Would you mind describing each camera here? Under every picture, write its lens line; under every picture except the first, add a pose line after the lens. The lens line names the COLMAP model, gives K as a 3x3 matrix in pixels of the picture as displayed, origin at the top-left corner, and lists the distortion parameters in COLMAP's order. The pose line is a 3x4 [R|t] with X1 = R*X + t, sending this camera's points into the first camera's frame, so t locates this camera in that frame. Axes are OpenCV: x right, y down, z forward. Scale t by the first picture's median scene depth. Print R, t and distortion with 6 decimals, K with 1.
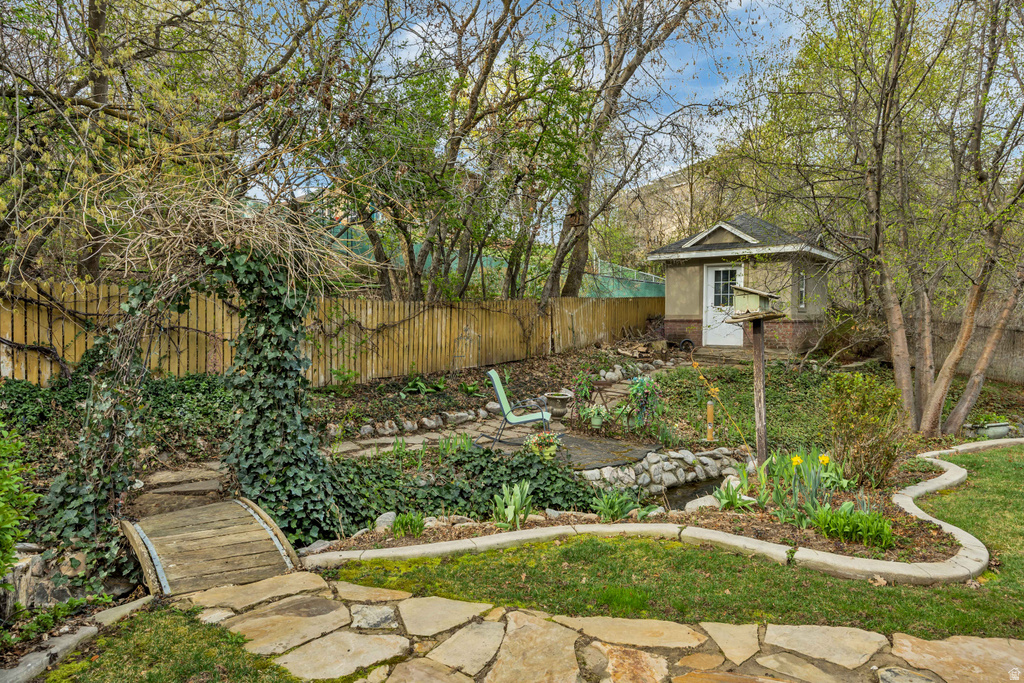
lens RADIAL K [[620.2, 0, 515.5], [0, 620.2, 338.0], [0, 0, 1]] dist [0.002631, -0.000229]
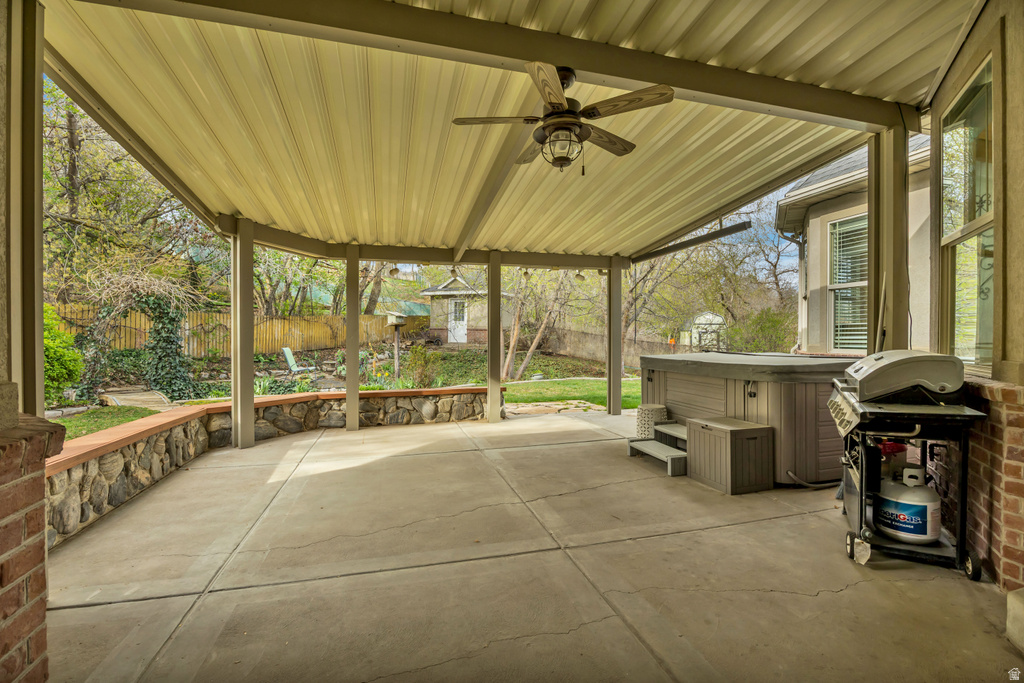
lens RADIAL K [[453.3, 0, 508.7], [0, 453.3, 341.5], [0, 0, 1]] dist [-0.004713, -0.000258]
pose [[0.973846, 0.005501, 0.227144, 0.478328], [-0.004011, 0.999967, -0.007020, 0.050636], [-0.227175, 0.005925, 0.973836, -0.965238]]
